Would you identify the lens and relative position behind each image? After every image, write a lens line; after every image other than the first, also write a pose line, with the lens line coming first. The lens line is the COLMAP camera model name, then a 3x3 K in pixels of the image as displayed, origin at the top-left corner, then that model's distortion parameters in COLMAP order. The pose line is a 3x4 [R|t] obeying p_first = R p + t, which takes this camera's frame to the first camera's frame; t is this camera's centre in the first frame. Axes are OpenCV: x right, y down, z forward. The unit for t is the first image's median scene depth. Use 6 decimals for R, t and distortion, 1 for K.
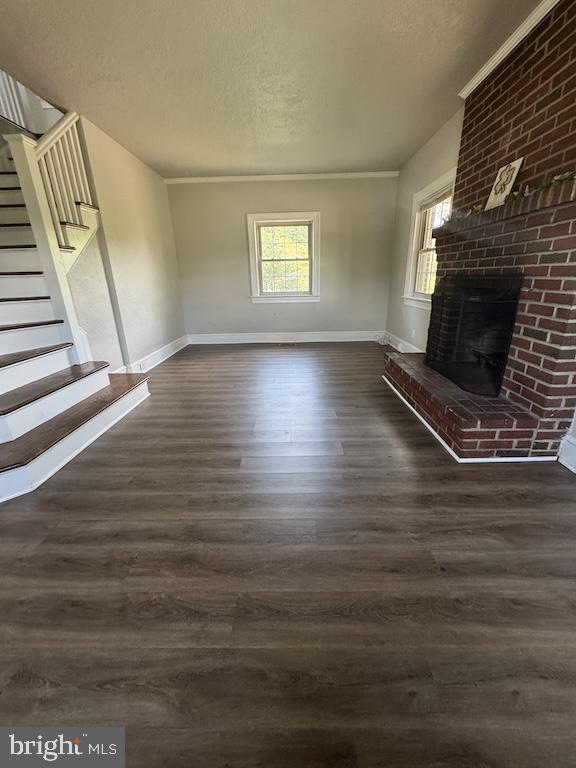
lens RADIAL K [[305.7, 0, 288.5], [0, 305.7, 384.4], [0, 0, 1]] dist [-0.002577, 0.000328]
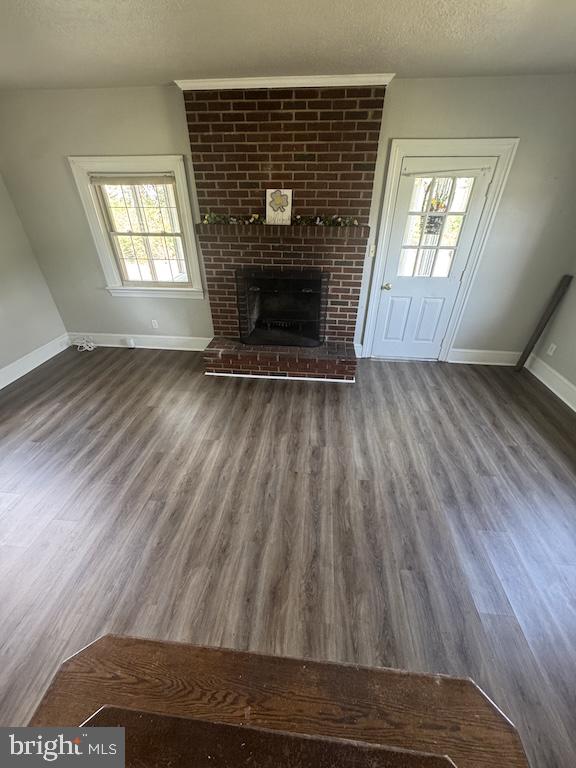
lens RADIAL K [[305.7, 0, 289.3], [0, 305.7, 384.2], [0, 0, 1]] dist [-0.002577, 0.000328]
pose [[0.083910, -0.521058, 0.849387, -0.840499], [0.327440, 0.819477, 0.470362, -0.590311], [-0.941139, 0.238655, 0.239378, 0.774045]]
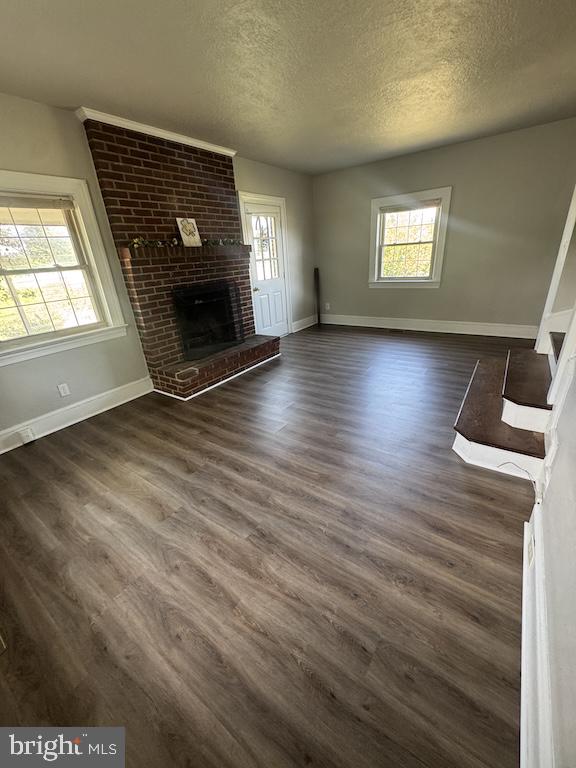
lens RADIAL K [[305.7, 0, 290.1], [0, 305.7, 384.1], [0, 0, 1]] dist [-0.002577, 0.000328]
pose [[-0.824123, -0.149957, 0.546200, -0.703547], [0.265787, 0.749174, 0.606710, -0.836483], [-0.500178, 0.645176, -0.577555, 2.071582]]
